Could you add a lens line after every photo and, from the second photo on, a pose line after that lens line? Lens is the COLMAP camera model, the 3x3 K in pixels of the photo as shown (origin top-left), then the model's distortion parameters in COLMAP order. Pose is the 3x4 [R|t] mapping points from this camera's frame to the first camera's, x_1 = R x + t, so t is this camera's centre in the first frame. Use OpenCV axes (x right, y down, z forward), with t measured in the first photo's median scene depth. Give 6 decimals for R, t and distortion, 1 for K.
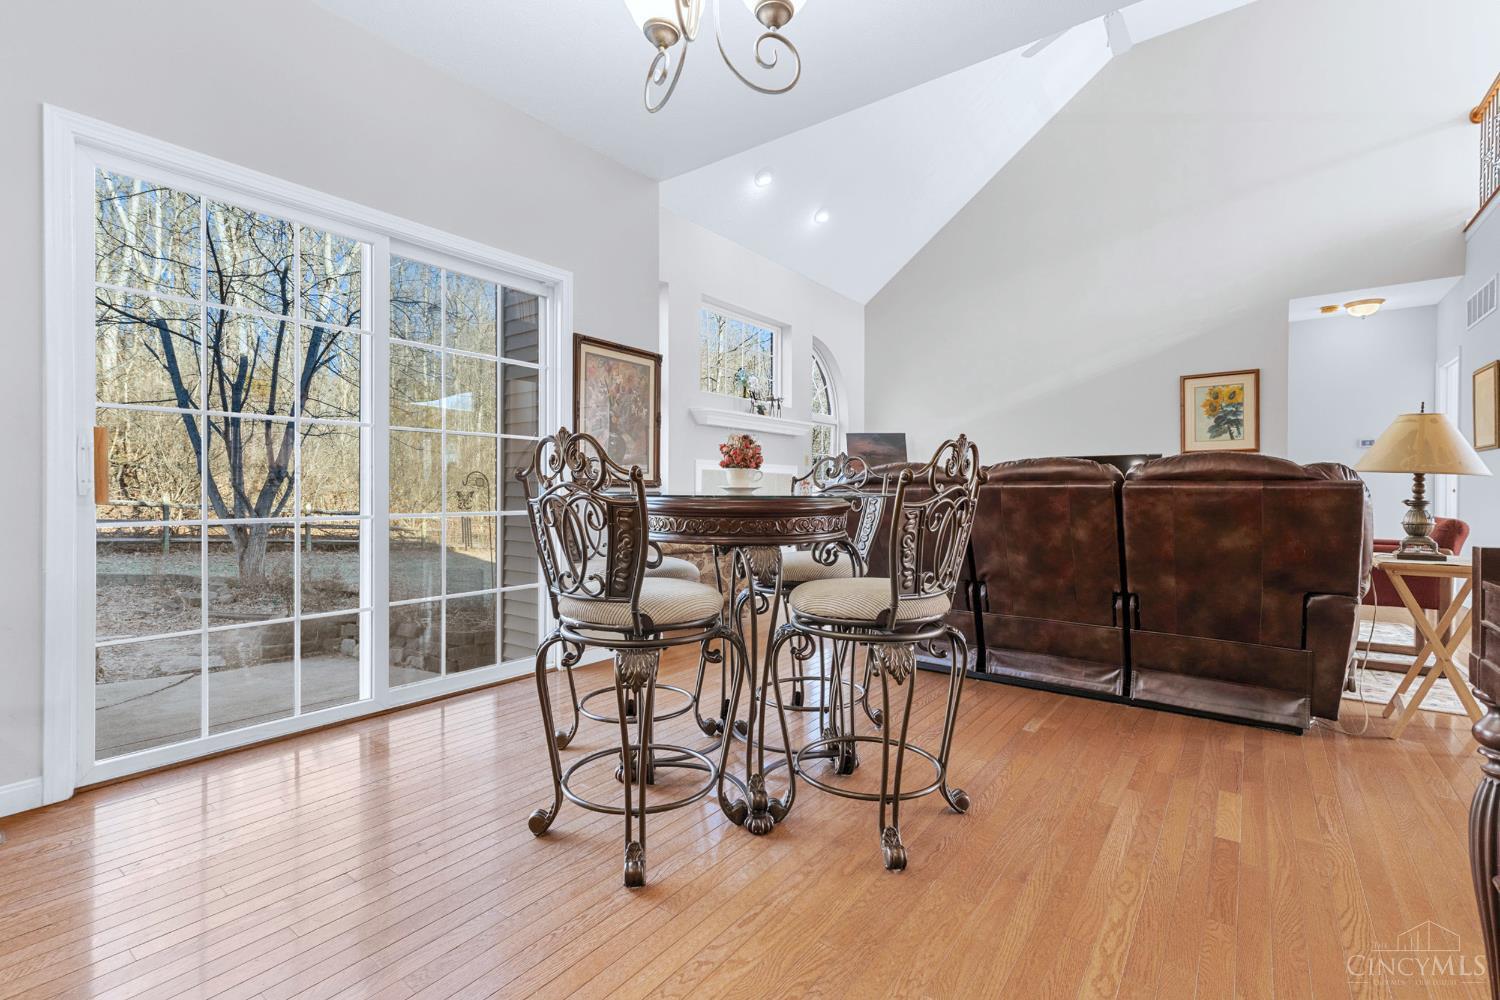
lens RADIAL K [[669.7, 0, 742.3], [0, 669.7, 493.5], [0, 0, 1]] dist [0.002964, -0.000193]
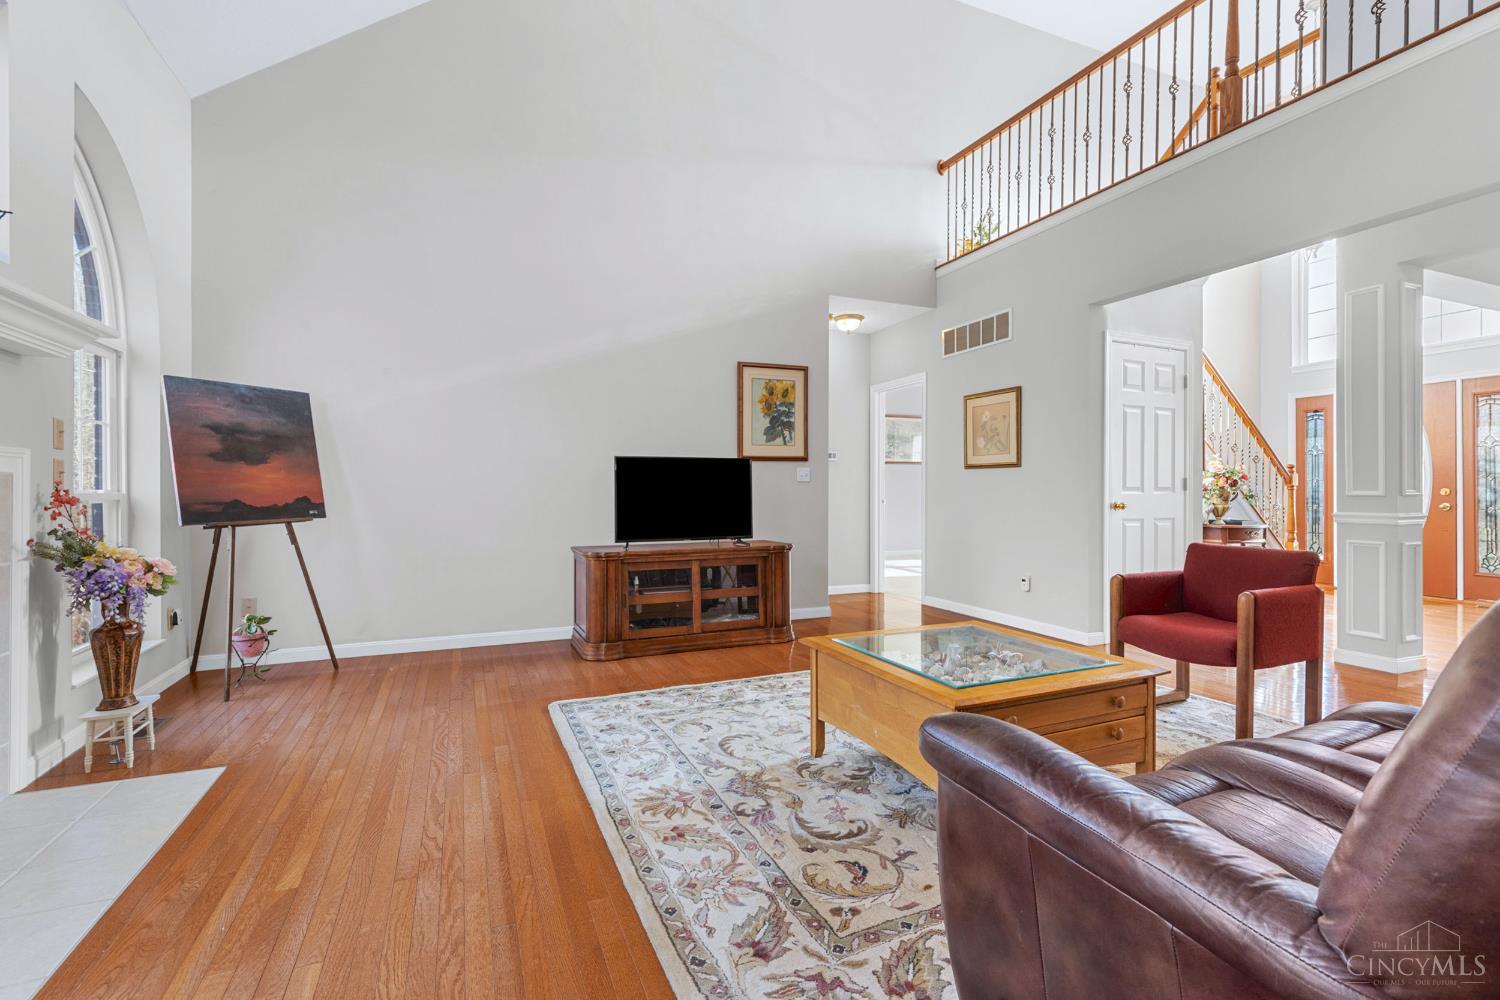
lens RADIAL K [[669.7, 0, 742.3], [0, 669.7, 493.5], [0, 0, 1]] dist [0.002964, -0.000193]
pose [[0.499418, -0.003592, 0.866354, -0.073550], [0.004970, 0.999987, 0.001282, -0.047967], [-0.866347, 0.003666, 0.499429, 1.455655]]
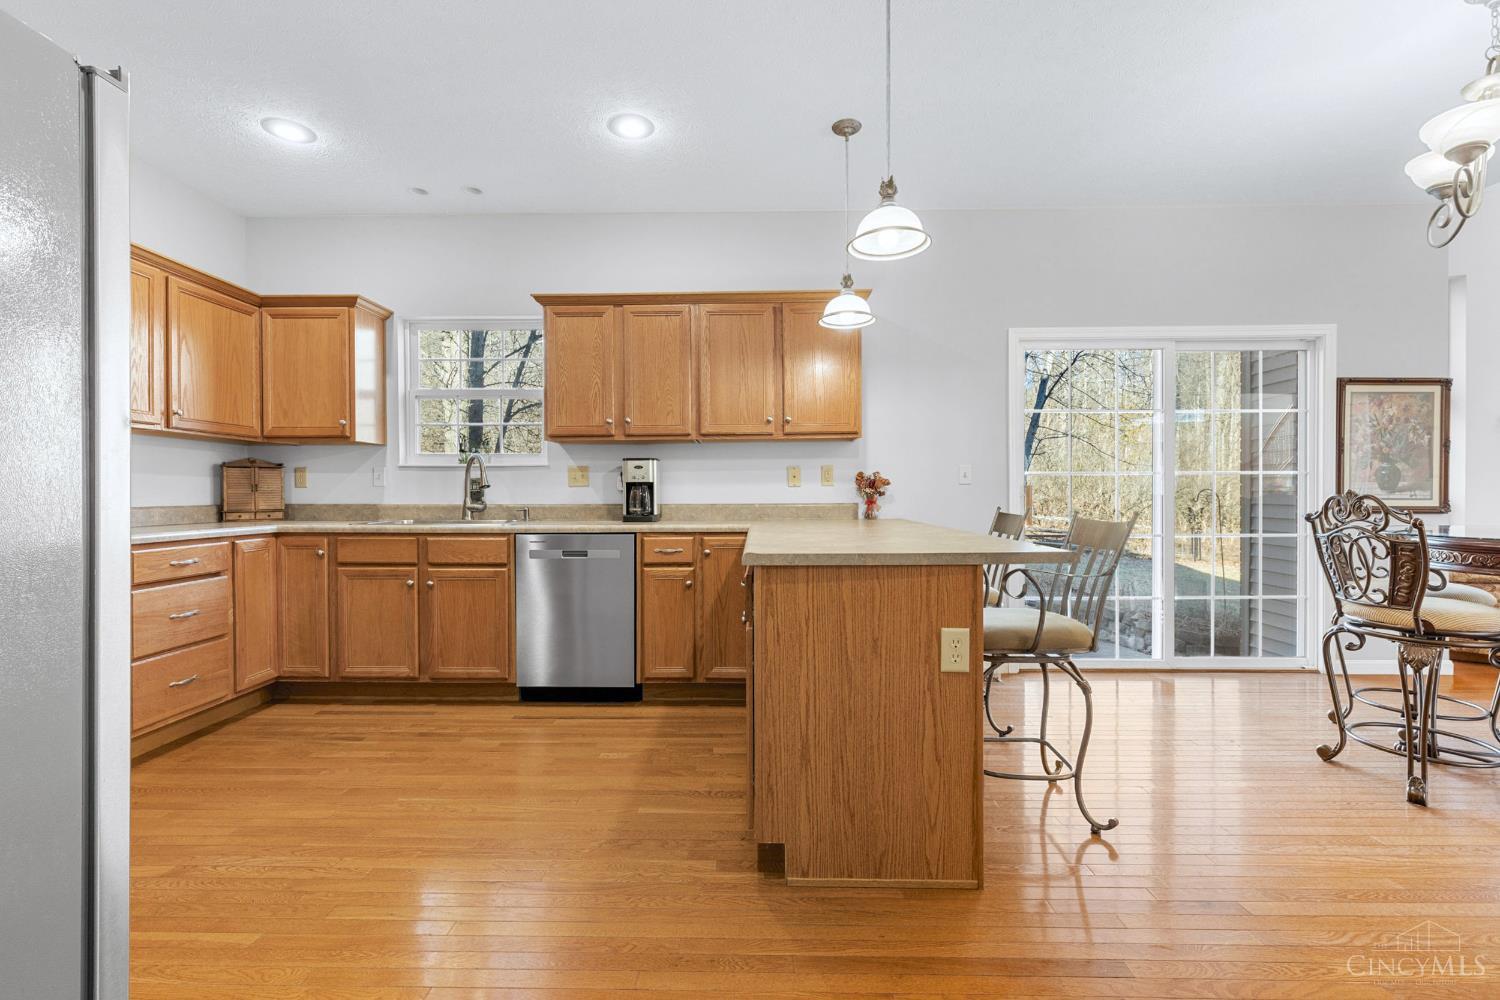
lens RADIAL K [[667.3, 0, 745.2], [0, 667.3, 497.8], [0, 0, 1]] dist [0.003011, 0.000453]
pose [[0.589883, 0.000406, -0.807488, 0.089583], [0.000988, 0.999999, 0.001224, -0.050042], [0.807488, -0.001520, 0.589882, -0.600966]]
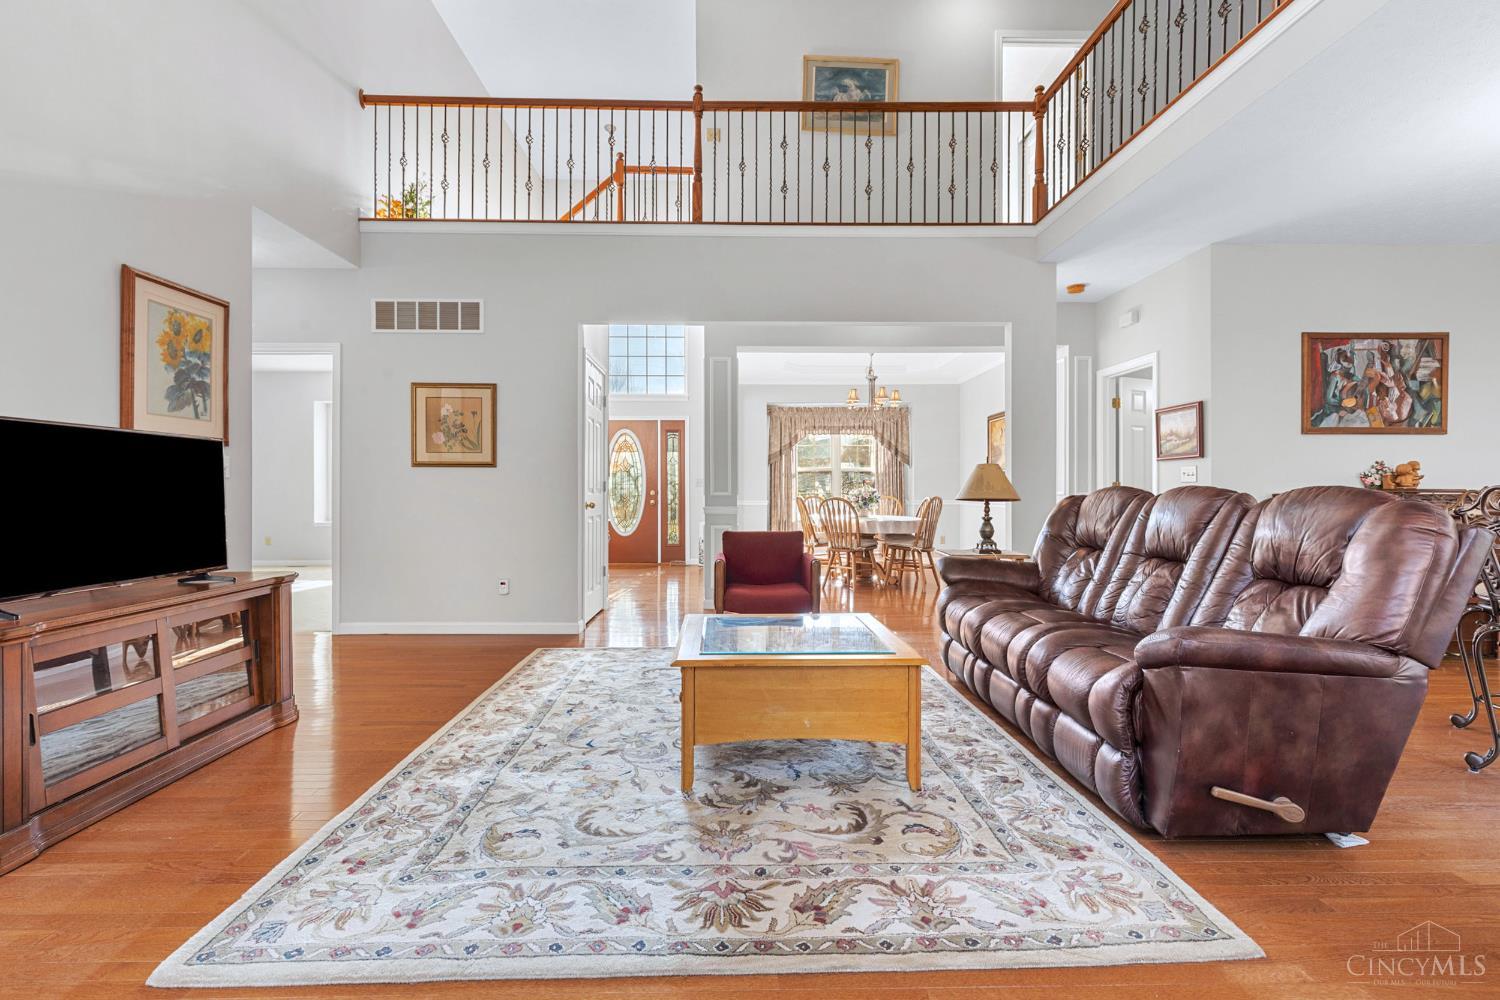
lens RADIAL K [[670.2, 0, 744.5], [0, 670.2, 497.7], [0, 0, 1]] dist [0.004409, -0.000352]
pose [[-0.619643, -0.007647, 0.784846, 0.092772], [0.002828, 0.999924, 0.011975, -0.053516], [-0.784878, 0.009640, -0.619575, 2.311407]]
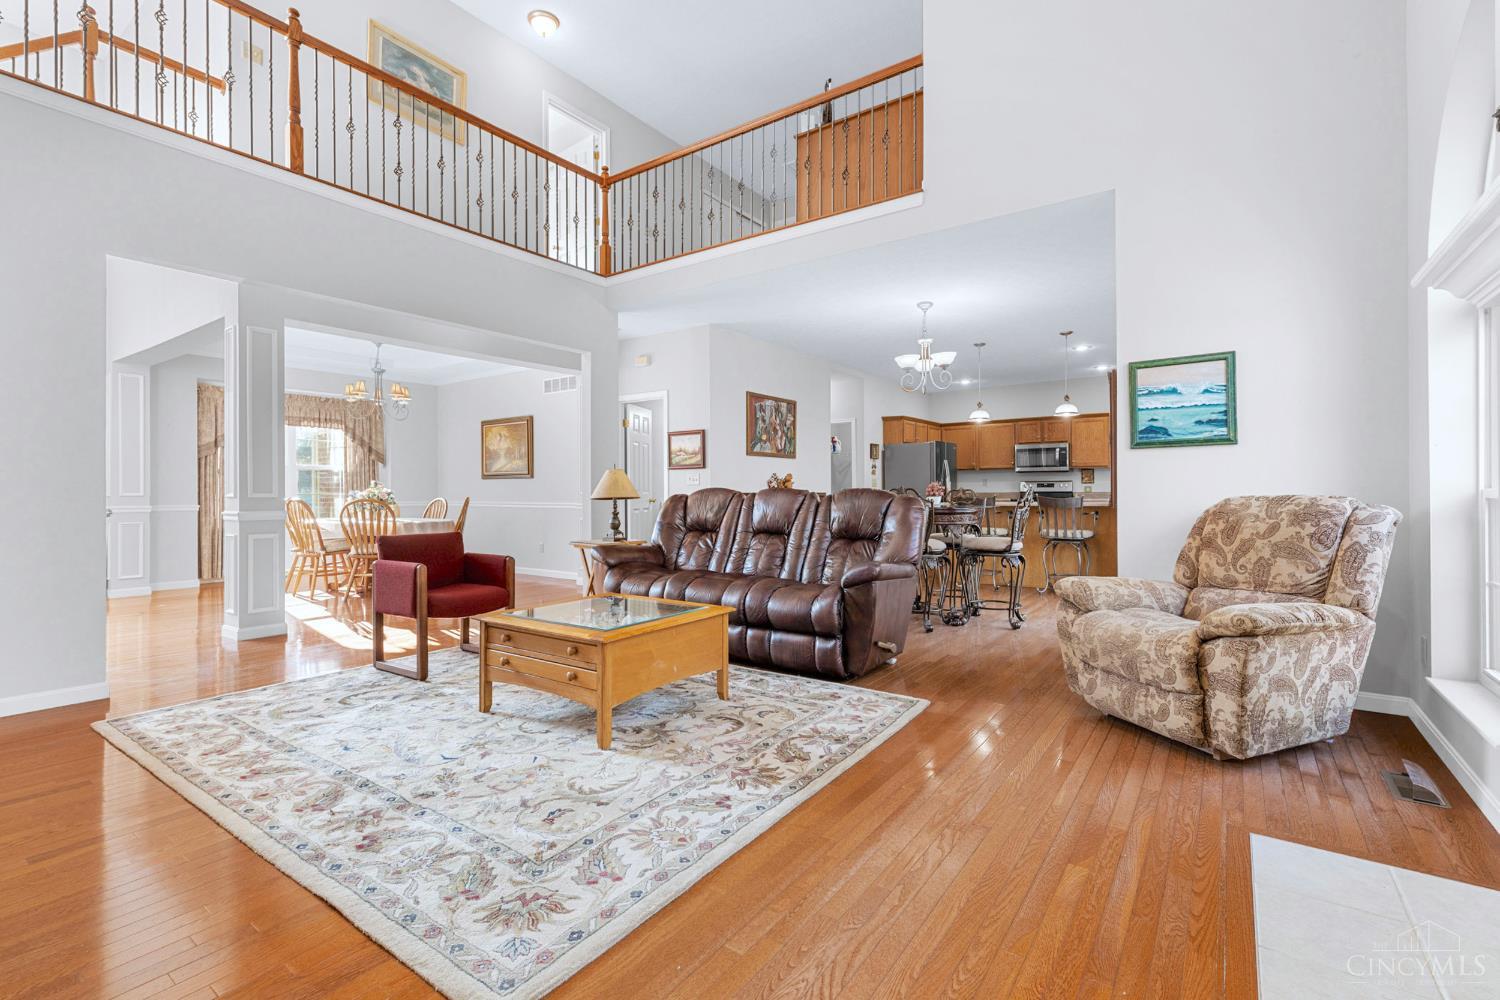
lens RADIAL K [[672.9, 0, 742.6], [0, 672.9, 495.3], [0, 0, 1]] dist [0.003920, -0.000514]
pose [[-0.999761, 0.002678, -0.021686, 0.622995], [0.002473, 0.999952, 0.009466, -0.054706], [0.021710, 0.009410, -0.999720, 2.839375]]
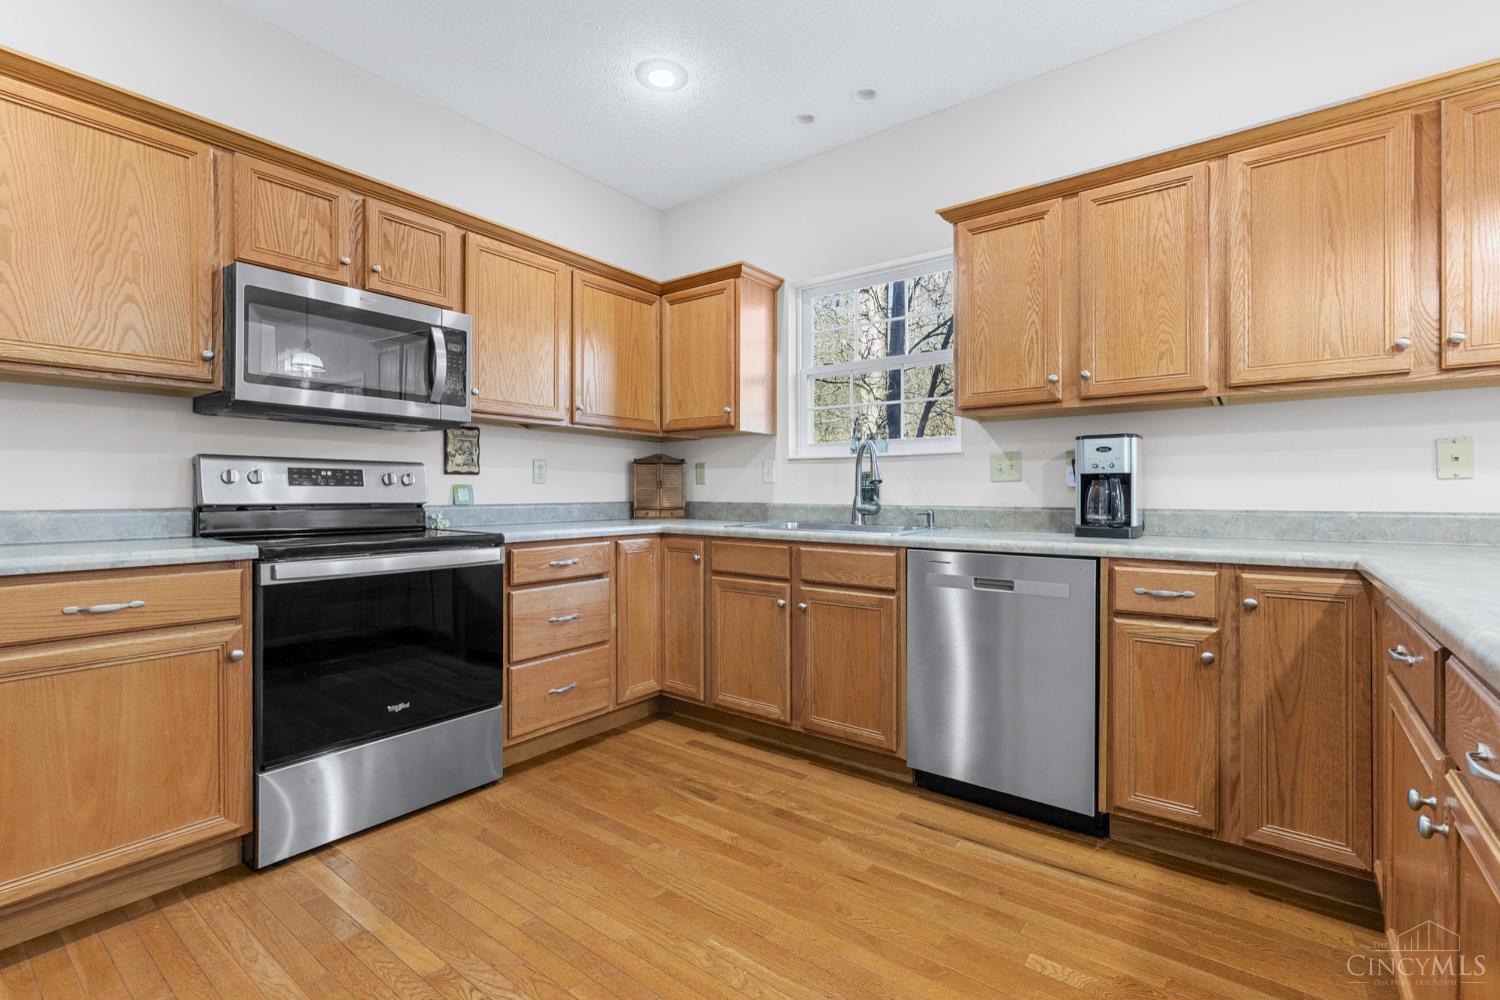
lens RADIAL K [[672.9, 0, 742.6], [0, 672.9, 495.3], [0, 0, 1]] dist [0.003920, -0.000514]
pose [[-0.009297, 0.000374, -0.999957, -0.282540], [-0.006385, 0.999980, 0.000434, -0.050049], [0.999936, 0.006389, -0.009295, -0.421489]]
